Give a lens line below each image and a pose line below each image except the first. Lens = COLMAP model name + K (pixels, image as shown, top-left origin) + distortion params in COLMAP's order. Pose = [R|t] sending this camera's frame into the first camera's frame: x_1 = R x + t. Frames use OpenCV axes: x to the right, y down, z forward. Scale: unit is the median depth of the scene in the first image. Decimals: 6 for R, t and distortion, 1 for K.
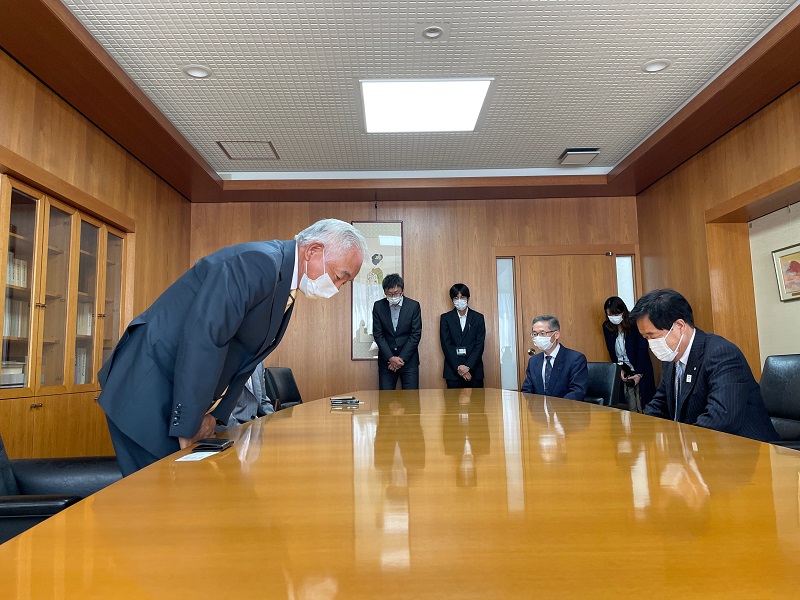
lens RADIAL K [[608.3, 0, 400.0], [0, 608.3, 300.0], [0, 0, 1]] dist [0.110155, -0.143182]
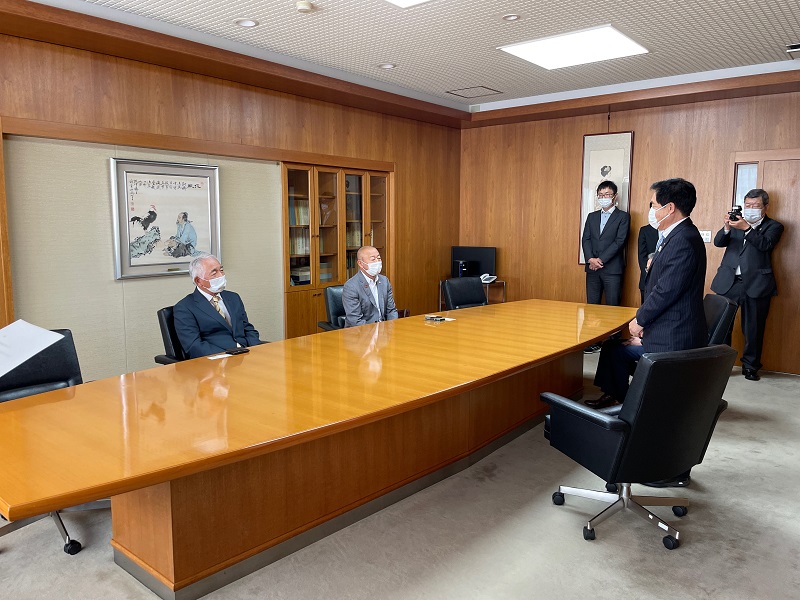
lens RADIAL K [[604.7, 0, 402.5], [0, 604.7, 301.4], [0, 0, 1]] dist [0.112393, -0.149458]
pose [[0.763309, 0.107278, -0.637064, 0.428757], [0.052223, 0.972643, 0.226359, -0.115308], [0.643919, -0.206052, 0.736825, -0.056406]]
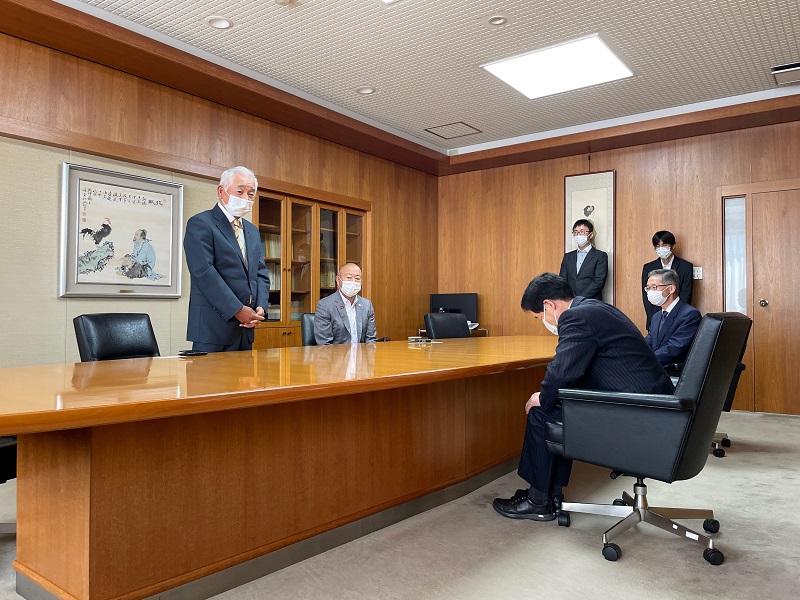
lens RADIAL K [[608.3, 0, 400.0], [0, 608.3, 300.0], [0, 0, 1]] dist [0.110155, -0.143182]
pose [[0.791420, 0.013864, -0.611116, 0.376831], [0.045384, 0.995651, 0.081362, -0.017498], [0.609586, -0.092127, 0.787348, -0.023429]]
